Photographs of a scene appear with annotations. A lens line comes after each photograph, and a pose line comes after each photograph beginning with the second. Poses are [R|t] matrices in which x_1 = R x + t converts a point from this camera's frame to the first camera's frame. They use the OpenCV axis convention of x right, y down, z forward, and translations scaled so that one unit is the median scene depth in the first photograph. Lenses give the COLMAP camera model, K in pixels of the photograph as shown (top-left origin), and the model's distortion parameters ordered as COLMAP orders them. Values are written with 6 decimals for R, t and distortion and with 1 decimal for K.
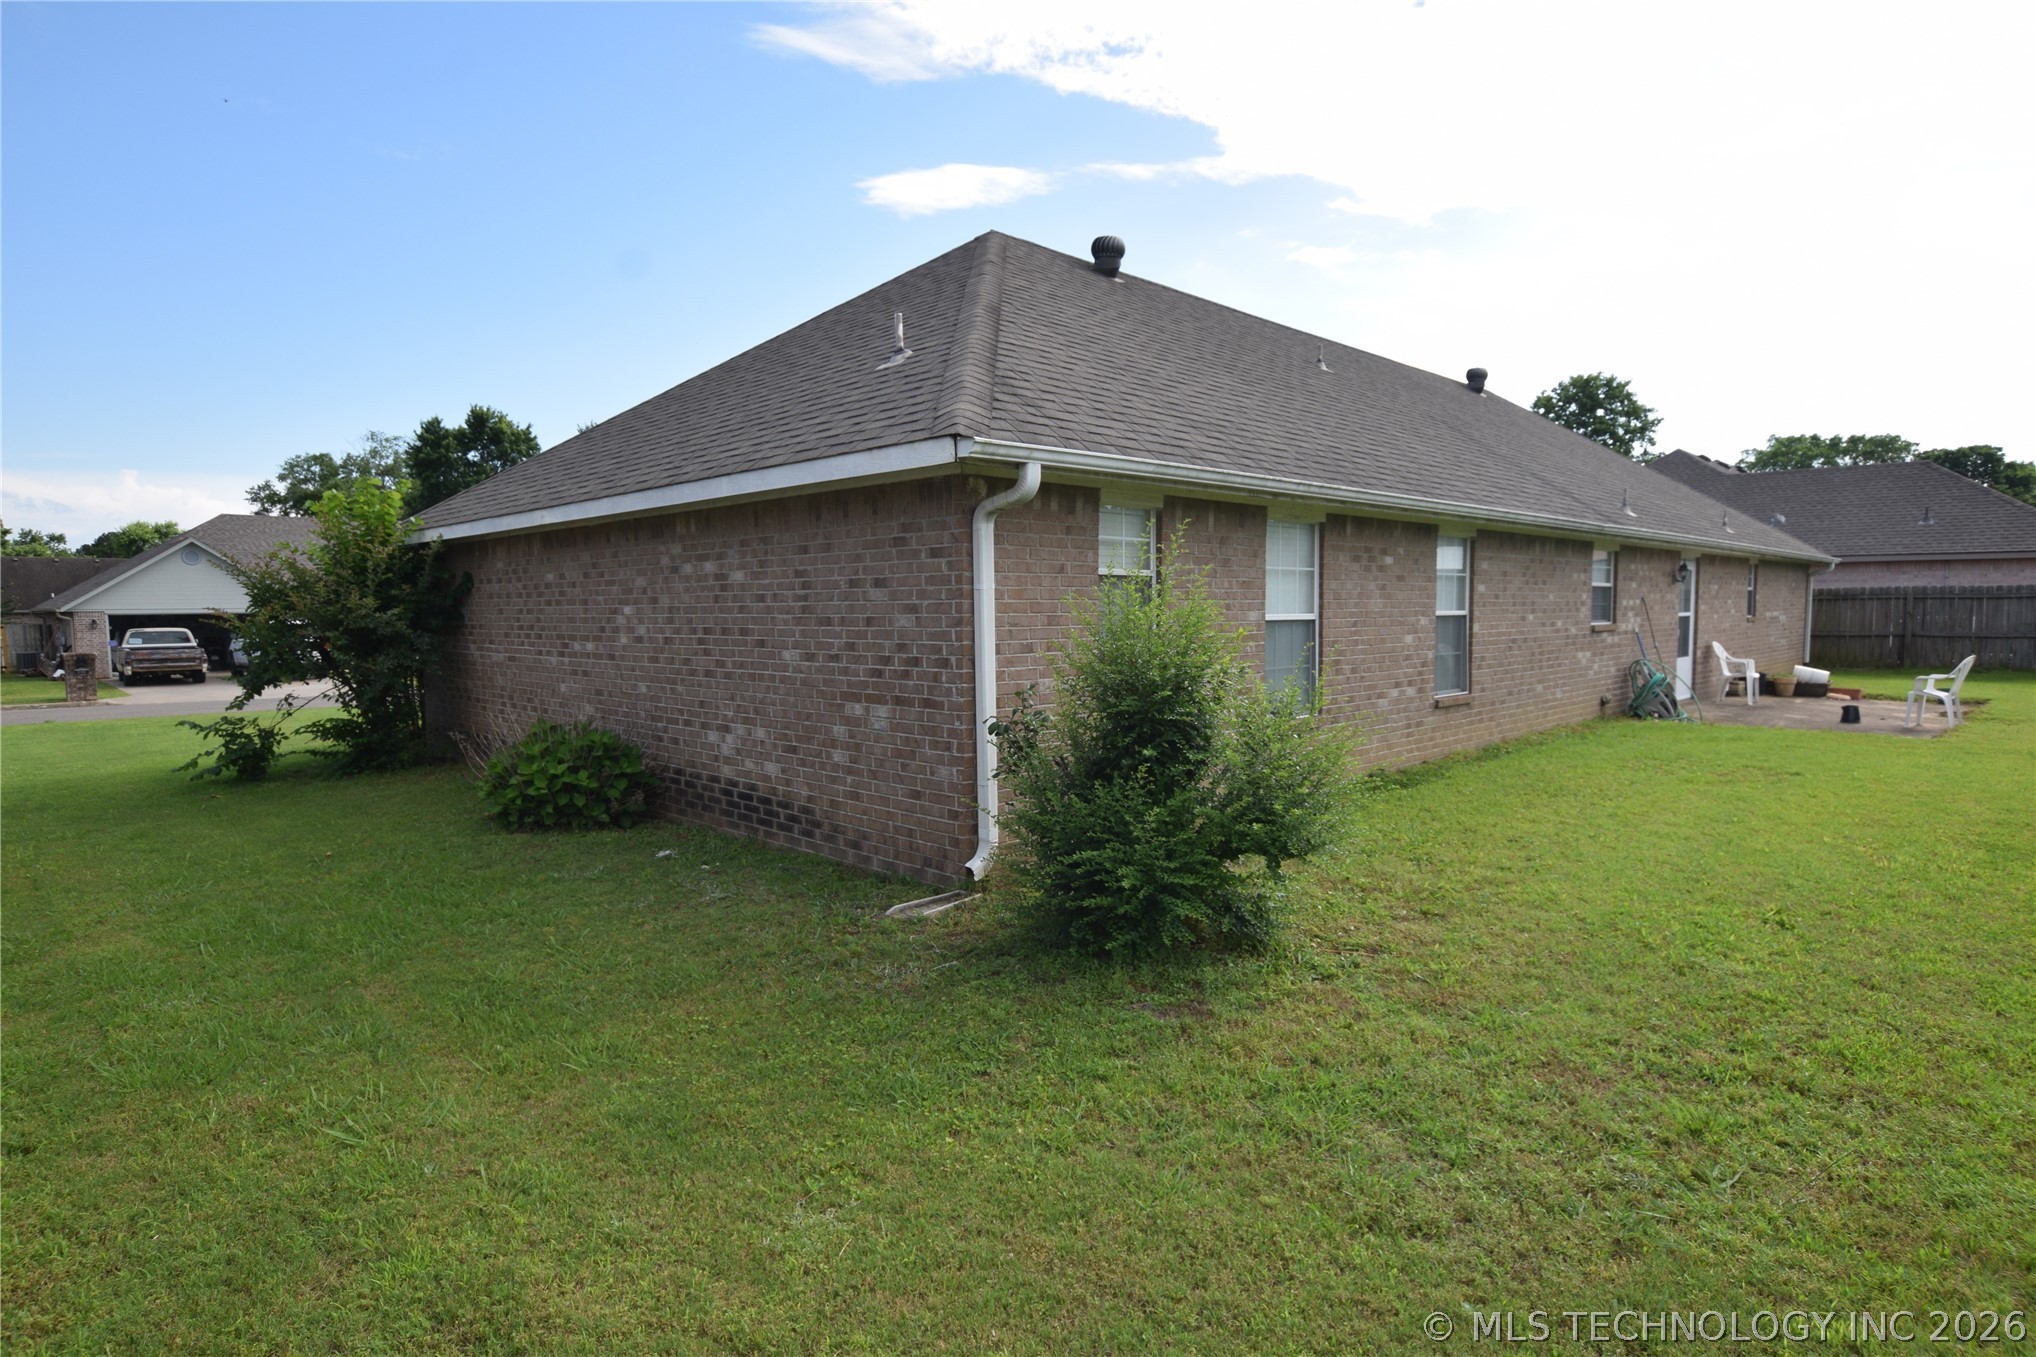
lens RADIAL K [[1120.9, 0, 1019.3], [0, 1120.9, 648.7], [0, 0, 1]] dist [-0.000571, -0.029632]
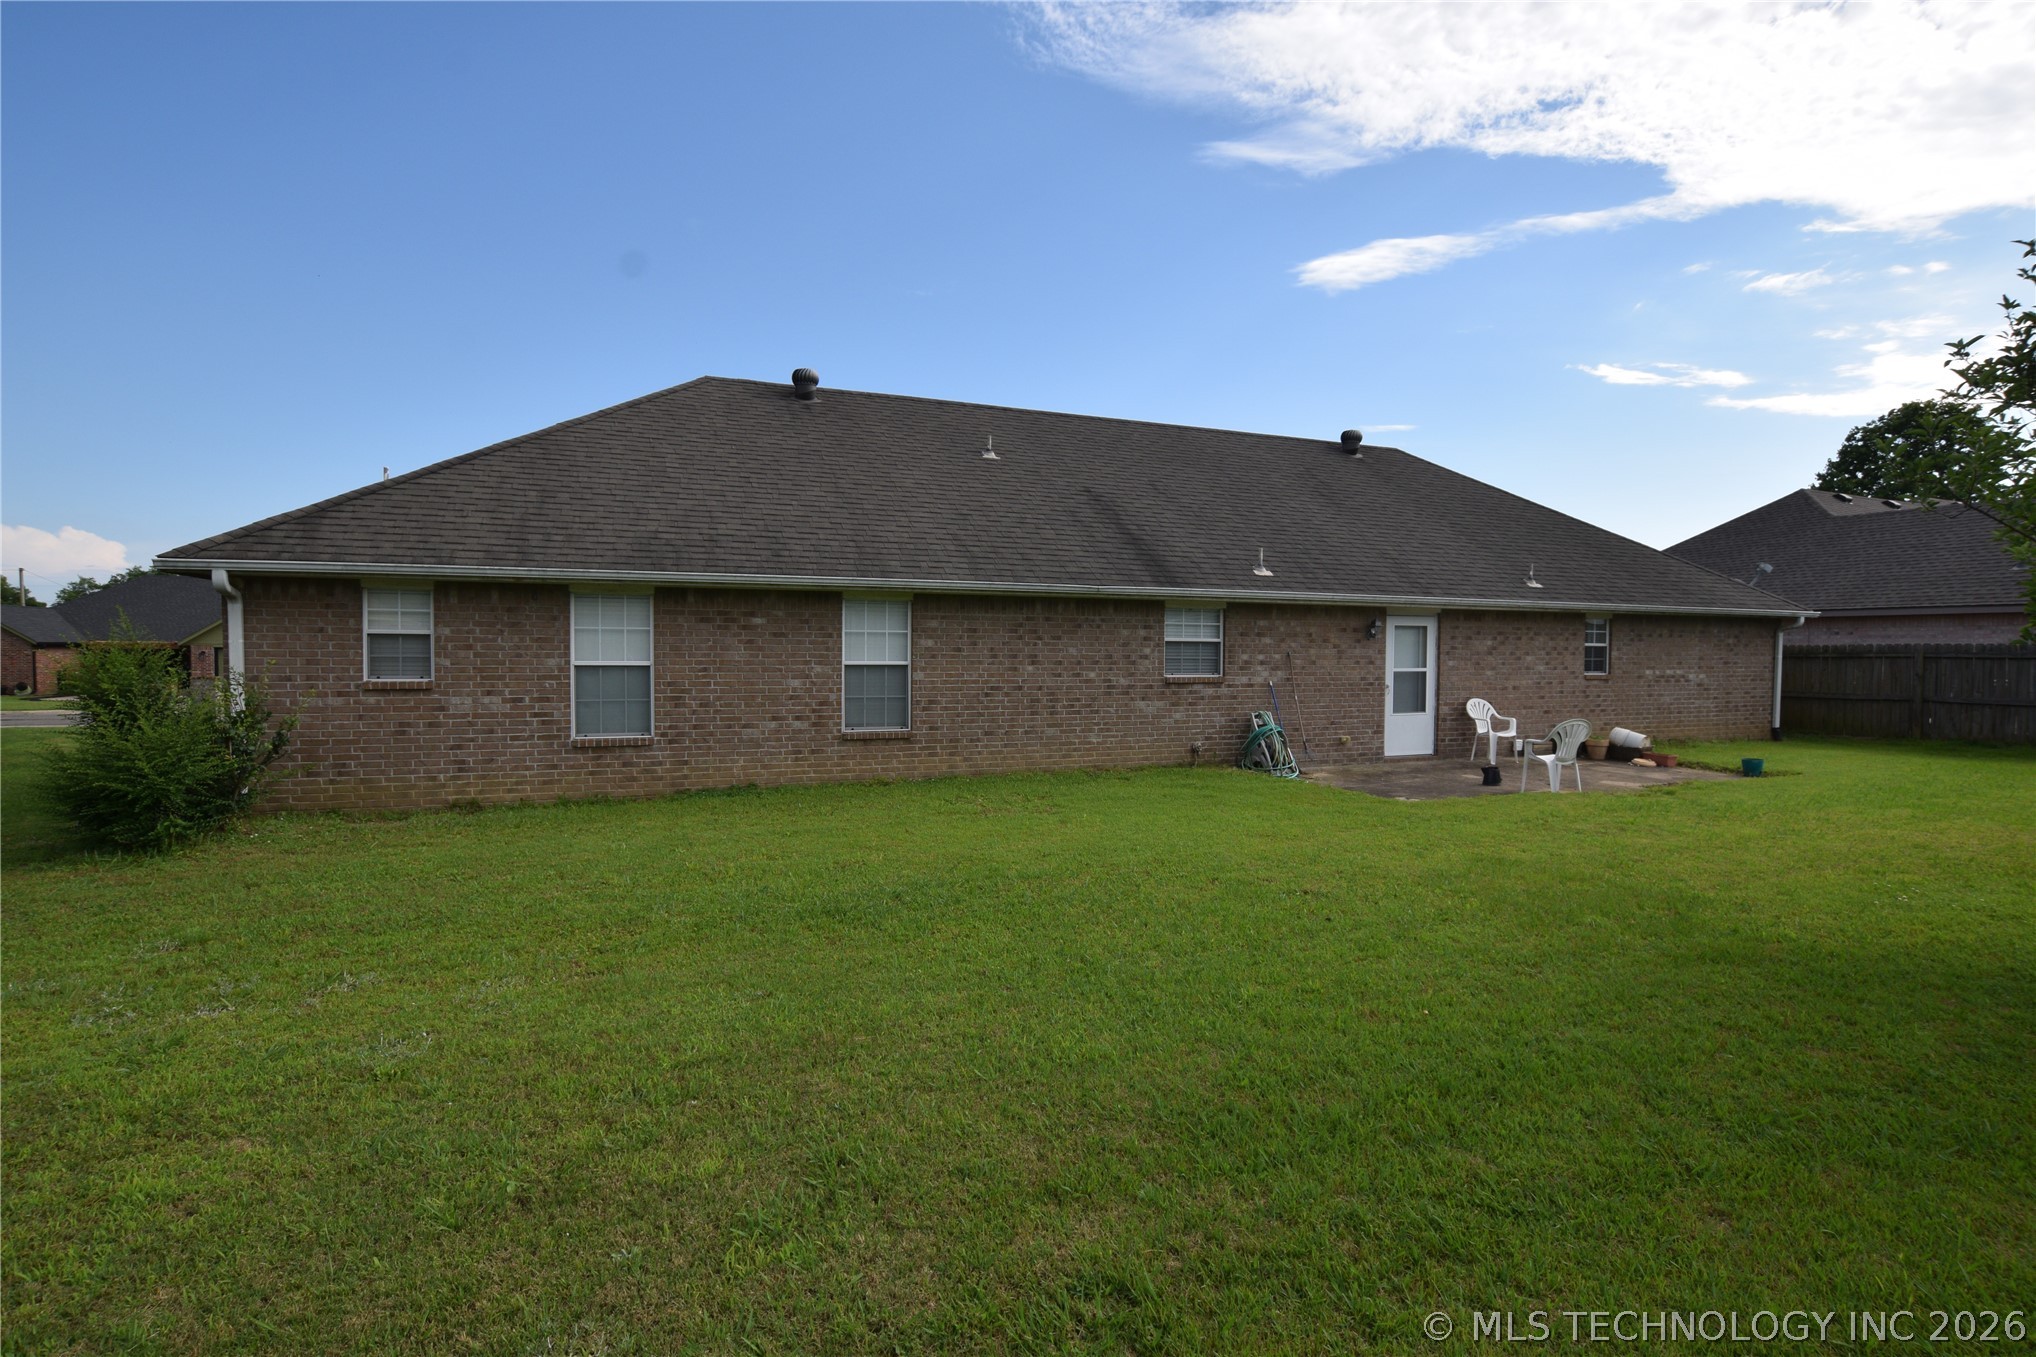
lens RADIAL K [[993.2, 0, 1018.0], [0, 993.2, 678.5], [0, 0, 1]] dist [-0.025762, 0.000170]
pose [[0.918254, 0.024912, -0.395207, 0.586116], [-0.028029, 0.999605, -0.002114, -0.010445], [0.394998, 0.013019, 0.918590, 0.040343]]
